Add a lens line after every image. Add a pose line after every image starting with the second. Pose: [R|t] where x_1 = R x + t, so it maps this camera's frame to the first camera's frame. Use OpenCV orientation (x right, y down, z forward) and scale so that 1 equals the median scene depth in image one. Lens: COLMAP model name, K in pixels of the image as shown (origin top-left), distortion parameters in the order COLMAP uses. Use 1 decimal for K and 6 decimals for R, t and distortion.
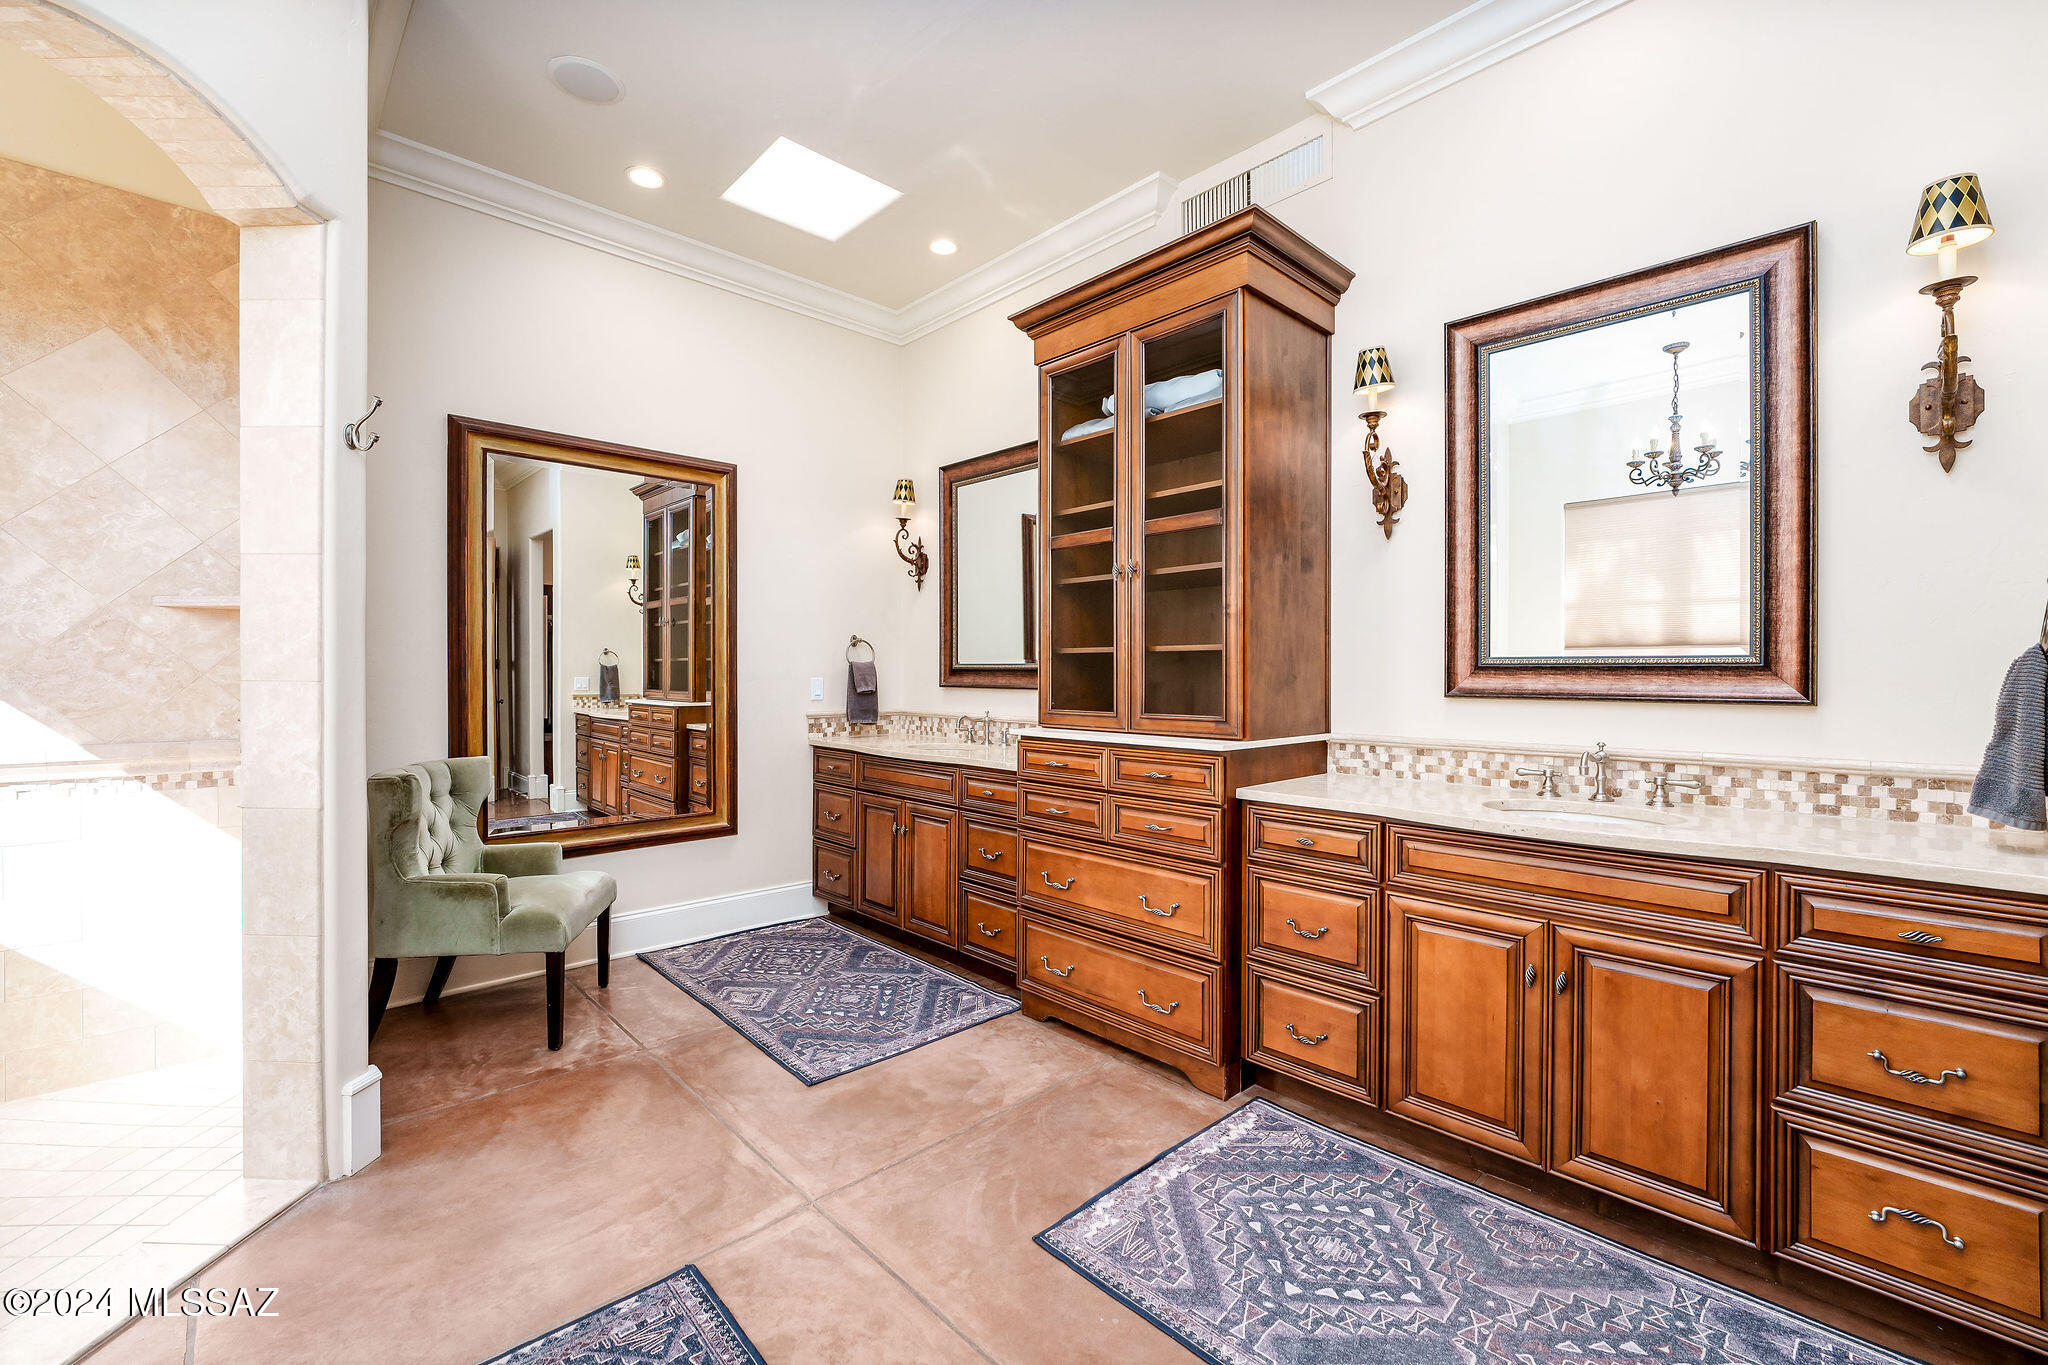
lens RADIAL K [[851.3, 0, 1031.5], [0, 851.3, 674.3], [0, 0, 1]] dist [-0.012577, -0.000023]
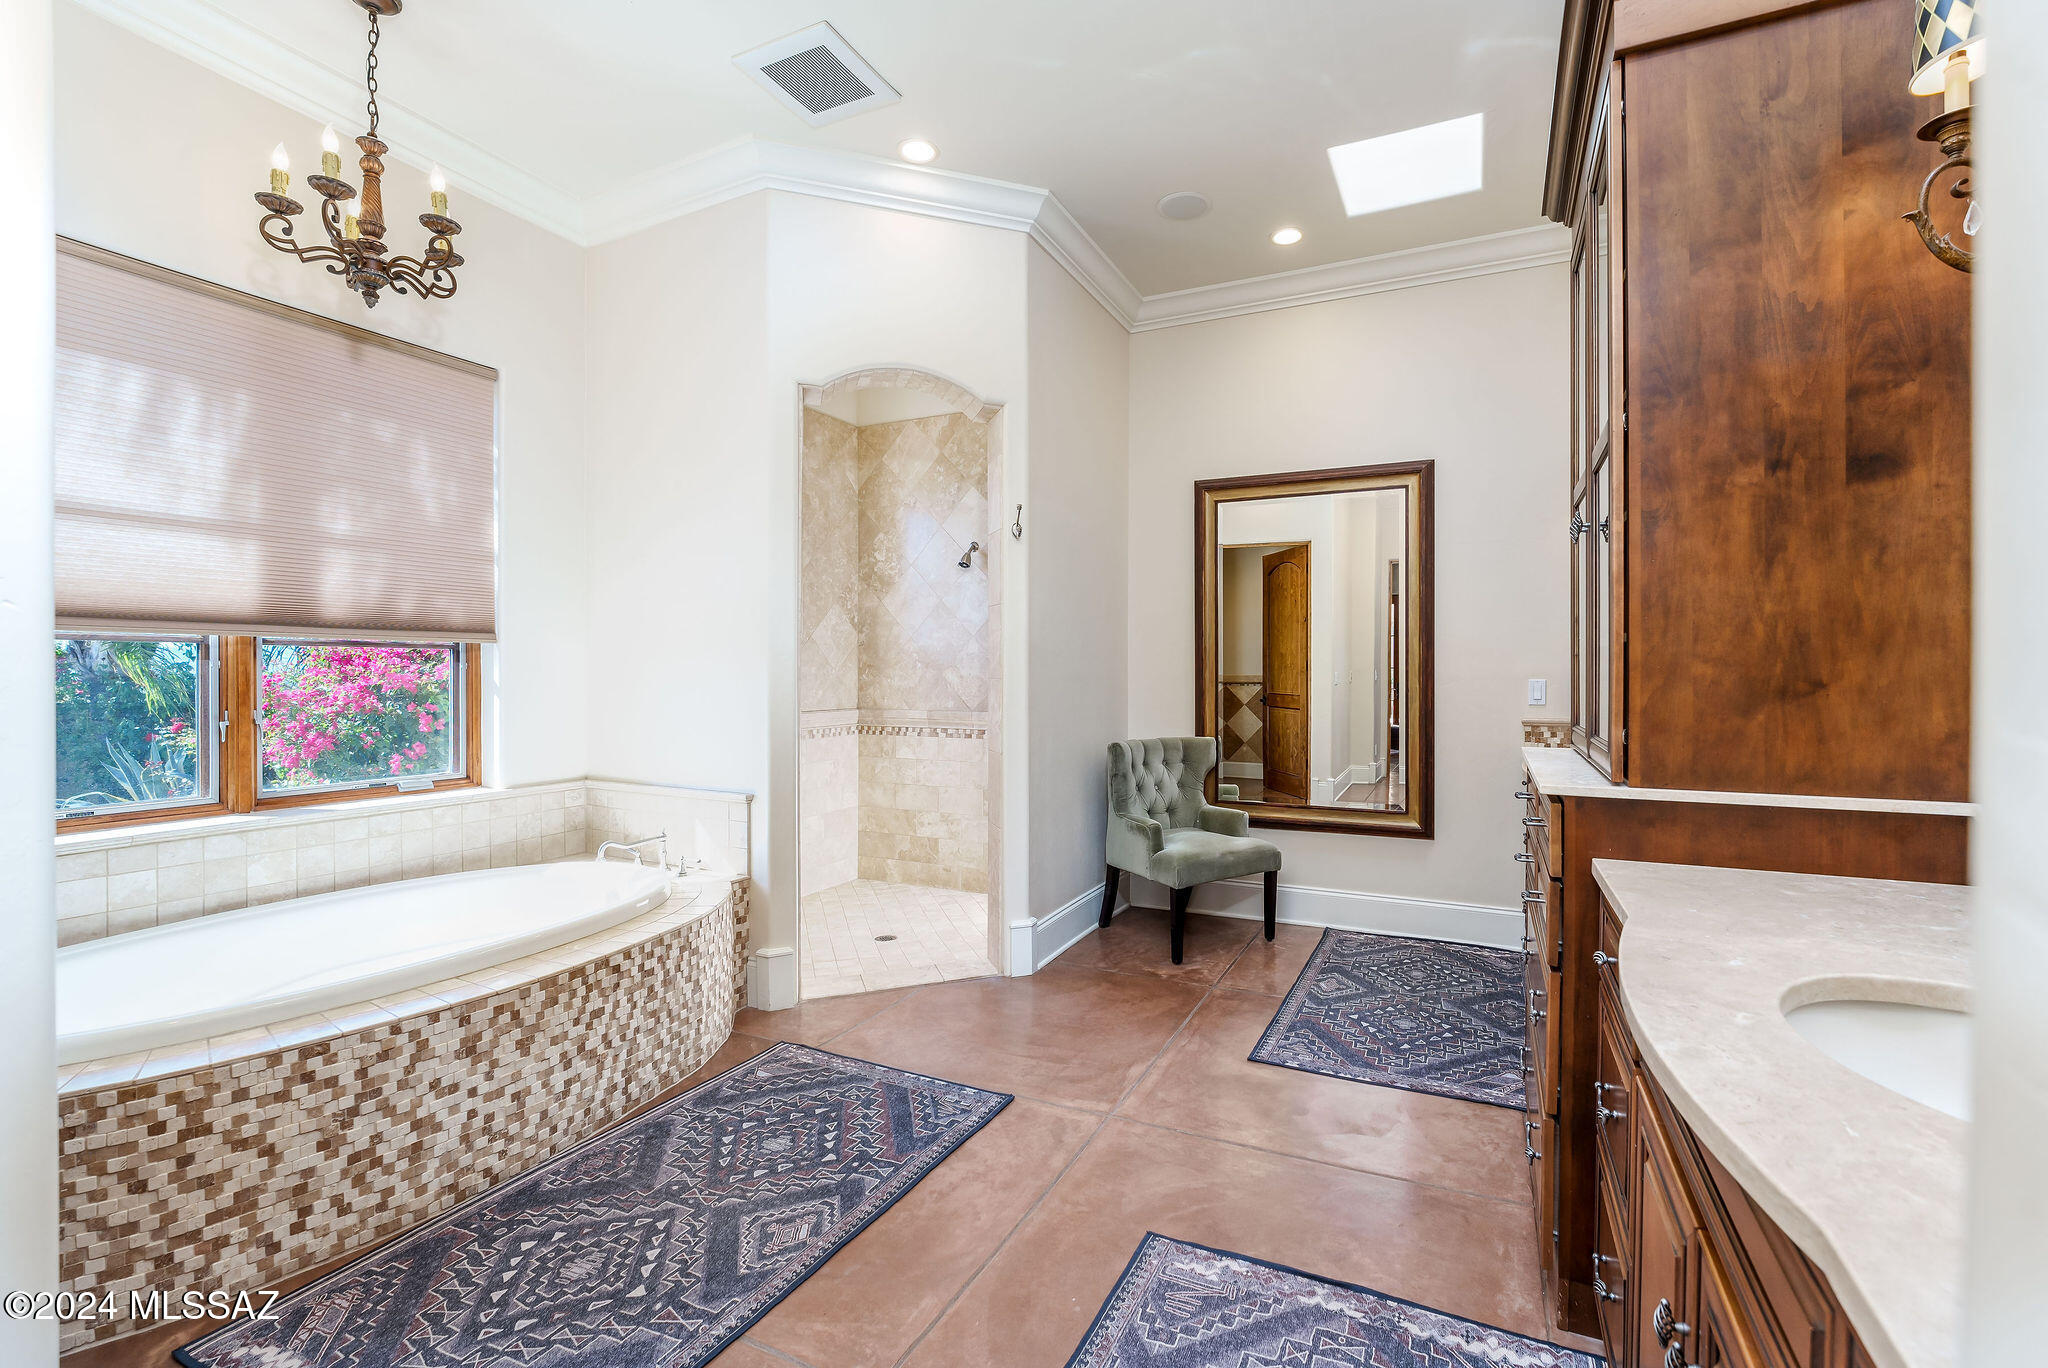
lens RADIAL K [[851.3, 0, 1031.5], [0, 851.3, 675.8], [0, 0, 1]] dist [-0.012577, -0.000023]
pose [[0.362317, 0.003615, -0.932048, 0.495977], [-0.001319, 0.999993, 0.003366, -0.002221], [0.932054, 0.000010, 0.362319, 0.278197]]
